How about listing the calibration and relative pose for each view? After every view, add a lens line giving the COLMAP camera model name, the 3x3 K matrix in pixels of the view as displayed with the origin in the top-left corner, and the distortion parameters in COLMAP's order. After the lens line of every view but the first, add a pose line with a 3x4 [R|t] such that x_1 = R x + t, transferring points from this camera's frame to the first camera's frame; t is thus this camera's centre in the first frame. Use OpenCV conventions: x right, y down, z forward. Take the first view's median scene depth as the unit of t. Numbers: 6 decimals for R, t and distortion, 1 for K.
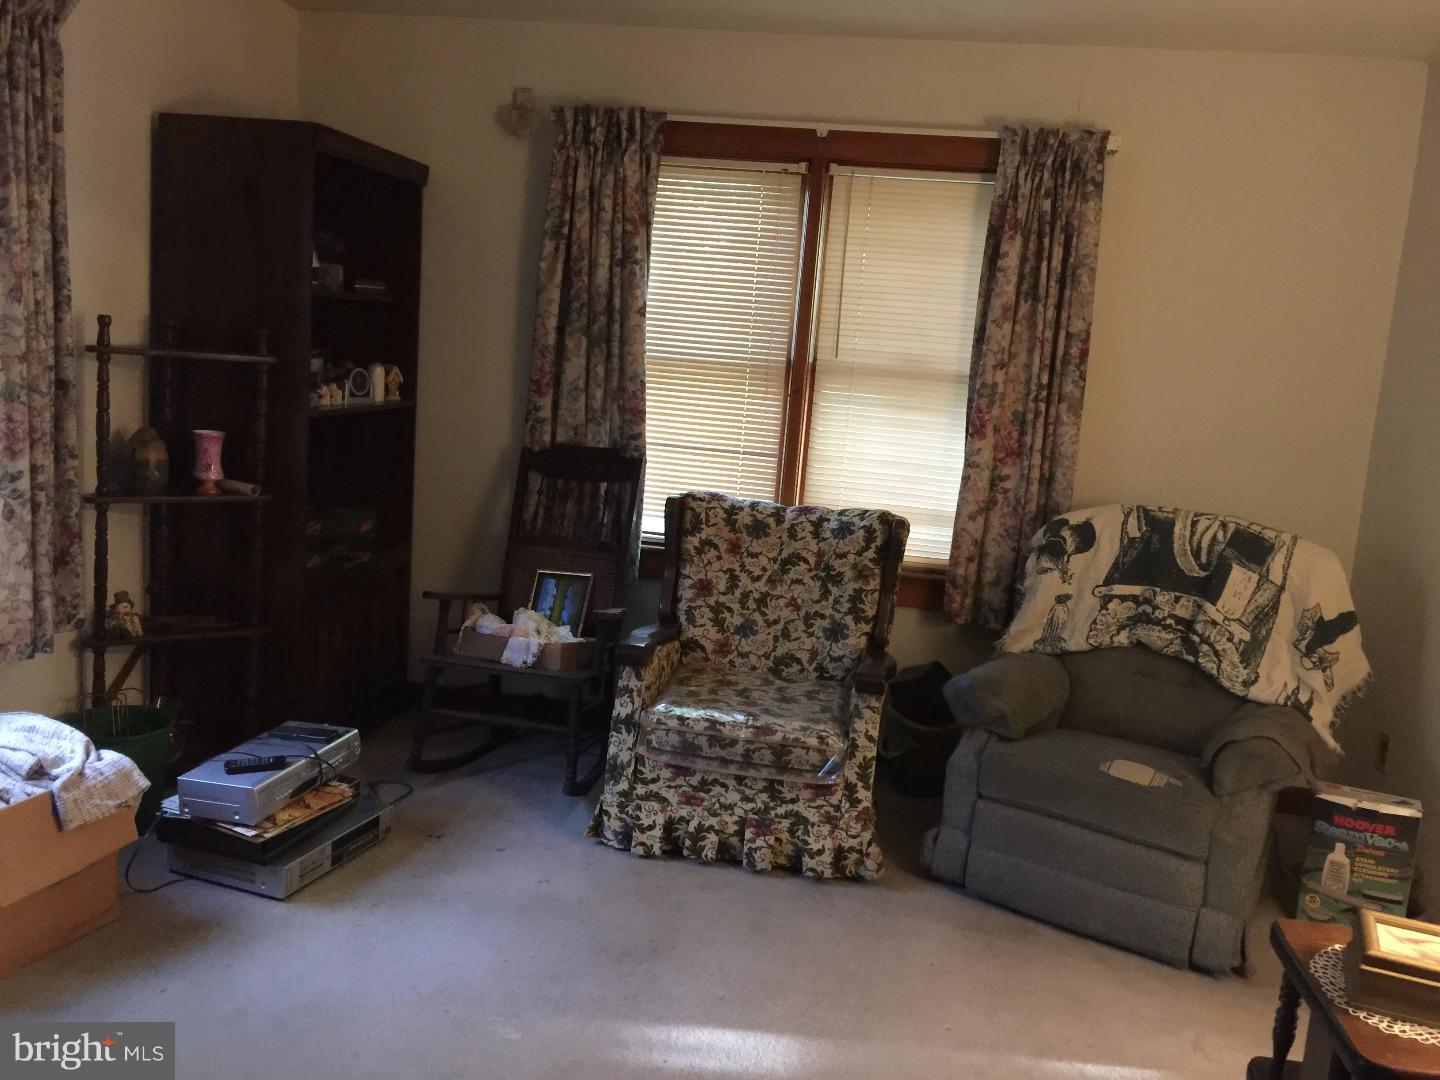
lens RADIAL K [[1220.7, 0, 726.3], [0, 1220.7, 538.0], [0, 0, 1]] dist [0.067139, -0.092590]
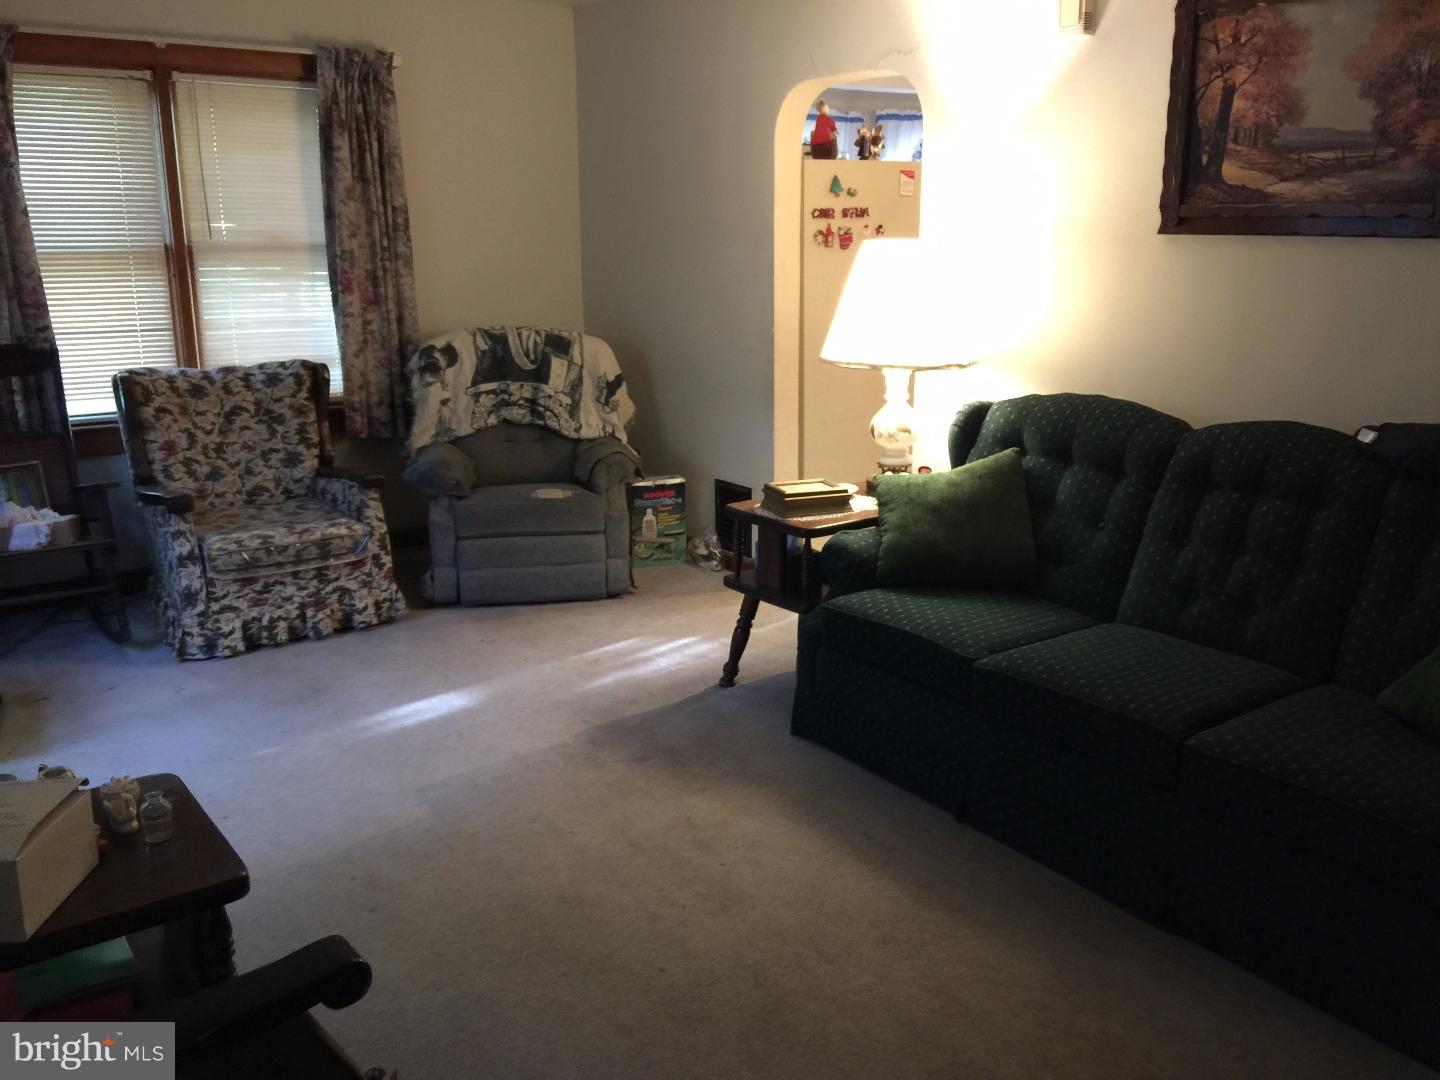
lens RADIAL K [[1220.7, 0, 727.2], [0, 1220.7, 549.1], [0, 0, 1]] dist [0.067139, -0.092590]
pose [[0.697740, -0.256727, 0.668768, -0.475984], [0.166472, 0.966127, 0.197193, -0.010370], [-0.696740, -0.026259, 0.716843, -0.234521]]
